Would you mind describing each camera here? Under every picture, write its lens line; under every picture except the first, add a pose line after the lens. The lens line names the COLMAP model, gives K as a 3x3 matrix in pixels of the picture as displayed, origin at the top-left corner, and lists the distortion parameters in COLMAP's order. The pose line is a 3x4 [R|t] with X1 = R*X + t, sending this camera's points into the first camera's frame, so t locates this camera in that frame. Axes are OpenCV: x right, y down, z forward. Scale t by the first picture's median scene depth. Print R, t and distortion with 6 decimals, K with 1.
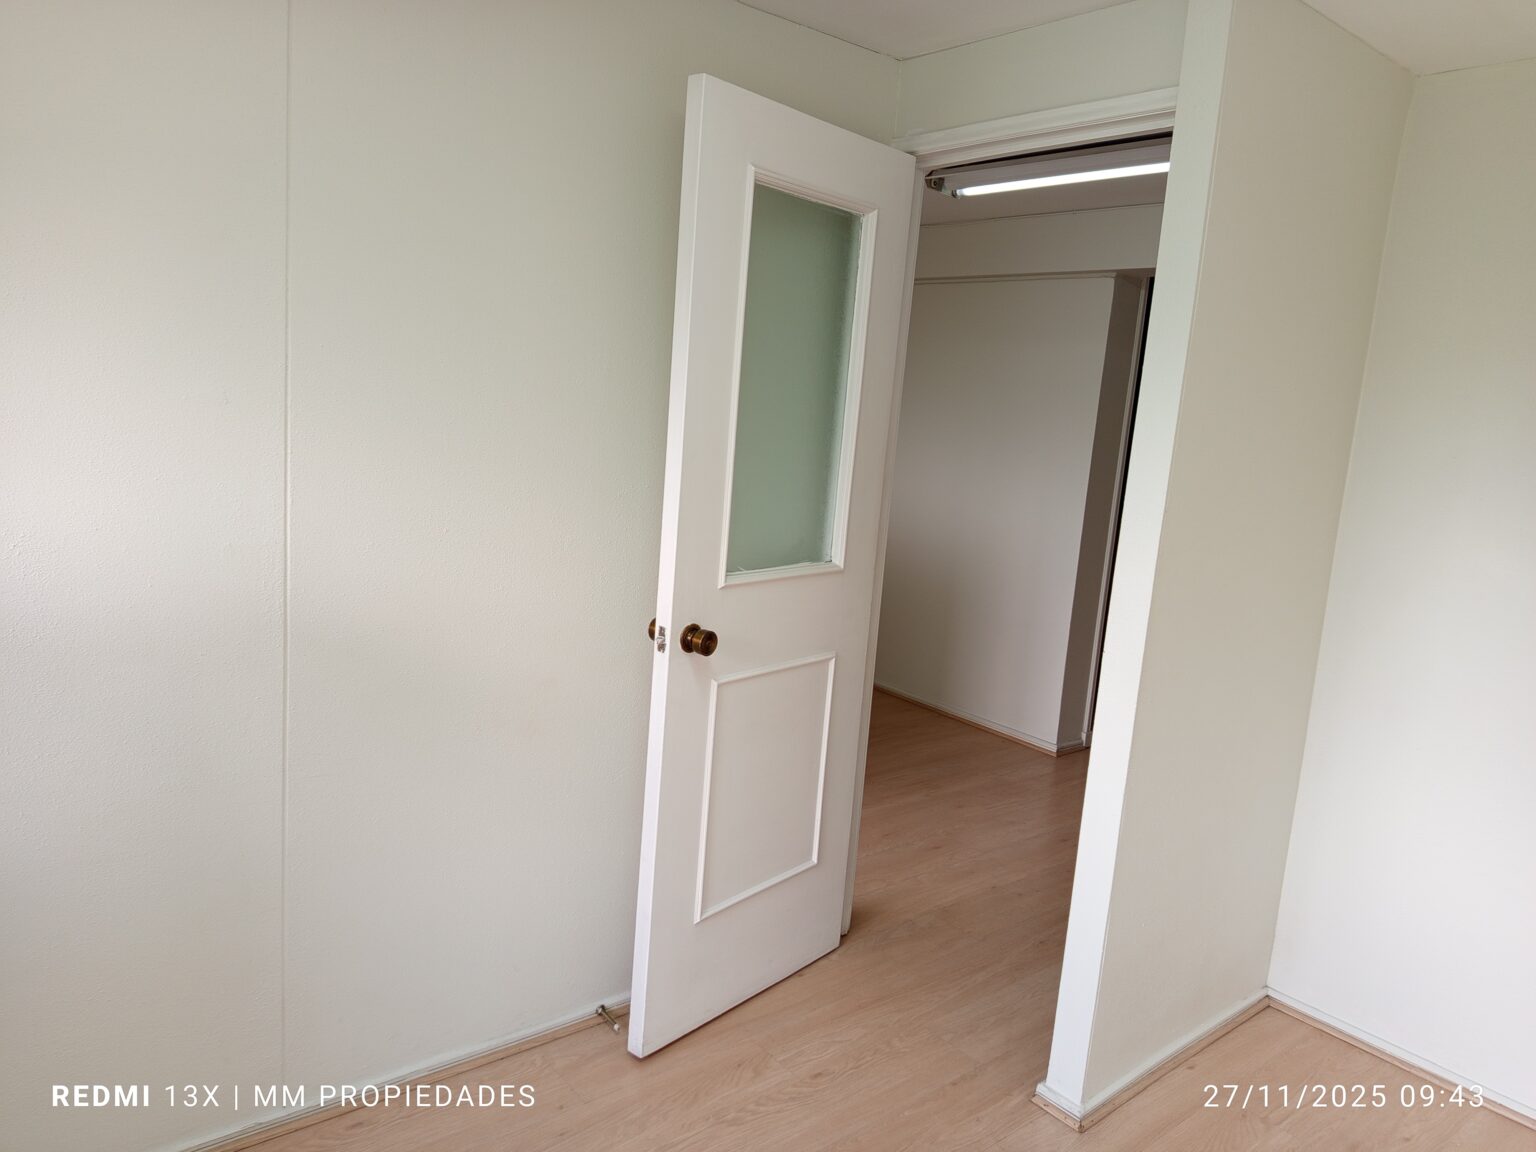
lens RADIAL K [[1095.9, 0, 768.0], [0, 1095.9, 576.0], [0, 0, 1]] dist [0.082600, -0.077176]
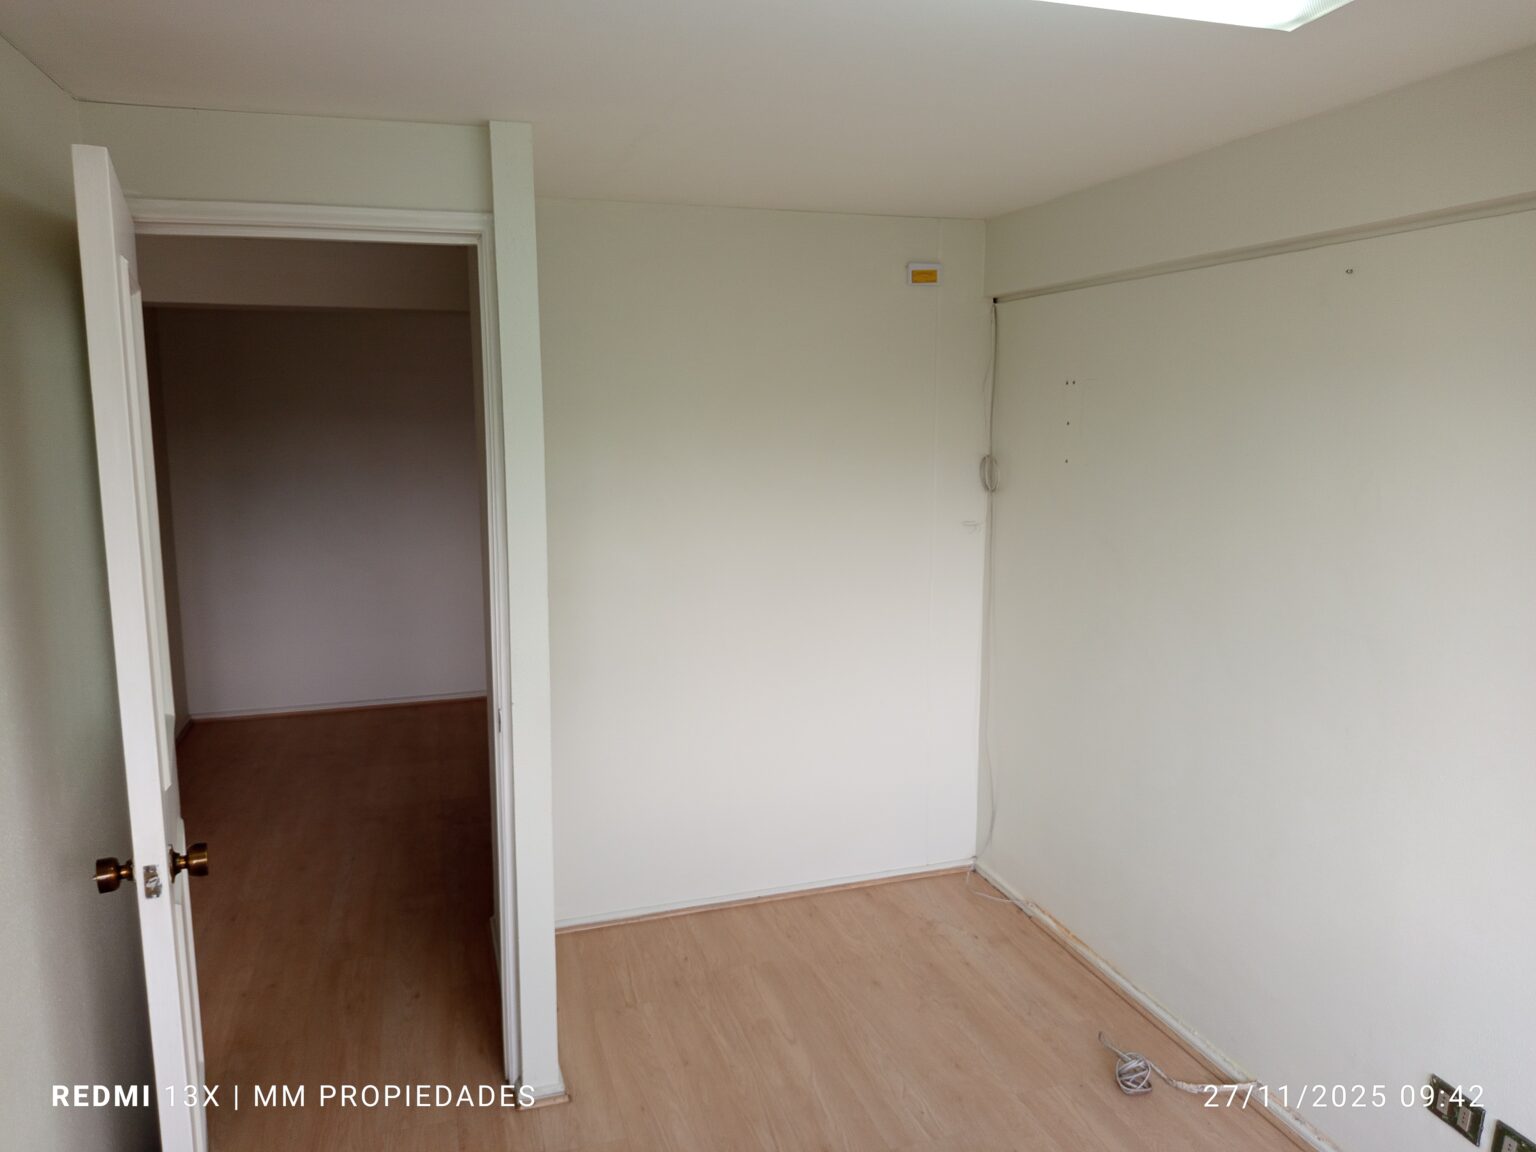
lens RADIAL K [[1095.9, 0, 768.0], [0, 1095.9, 576.0], [0, 0, 1]] dist [0.082600, -0.077176]
pose [[0.377107, -0.221485, 0.899297, -0.568950], [0.178368, 0.970176, 0.164146, -0.192811], [-0.908832, 0.098505, 0.405366, 0.275574]]
